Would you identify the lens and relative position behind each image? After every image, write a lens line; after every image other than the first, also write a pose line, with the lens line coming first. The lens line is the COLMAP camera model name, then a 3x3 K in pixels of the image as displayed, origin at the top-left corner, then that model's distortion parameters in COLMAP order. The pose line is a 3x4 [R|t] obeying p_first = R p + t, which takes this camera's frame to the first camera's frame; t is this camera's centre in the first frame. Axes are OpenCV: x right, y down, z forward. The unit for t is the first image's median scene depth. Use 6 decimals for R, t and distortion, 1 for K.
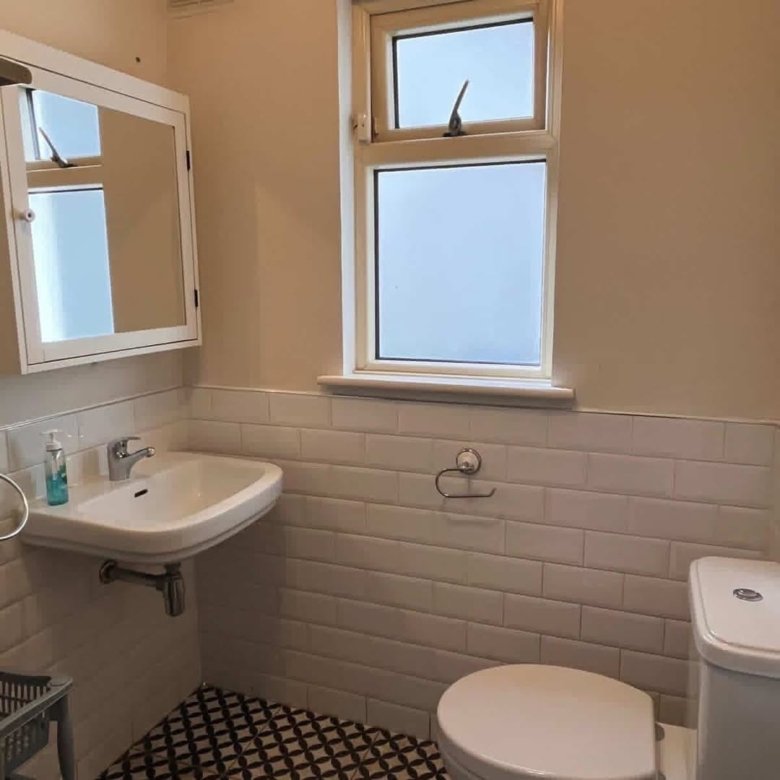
lens RADIAL K [[700.4, 0, 380.2], [0, 700.4, 390.3], [0, 0, 1]] dist [-0.006200, 0.024398]
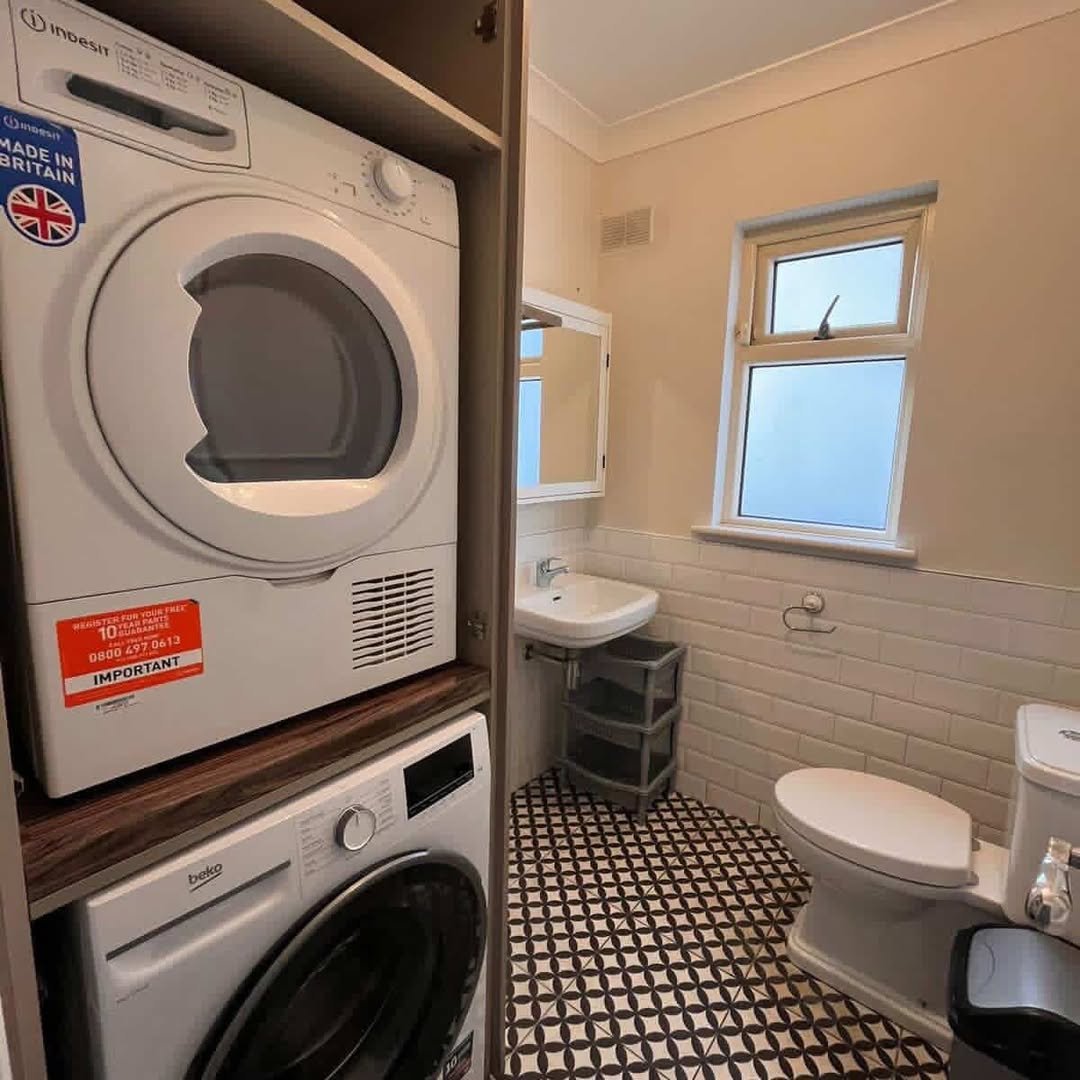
lens RADIAL K [[582.9, 0, 541.1], [0, 582.9, 535.1], [0, 0, 1]] dist [0.003313, -0.003528]
pose [[0.954849, 0.080361, -0.286016, -0.045876], [-0.083039, 0.996542, 0.002774, 0.018785], [0.285250, 0.021101, 0.958221, -0.119707]]
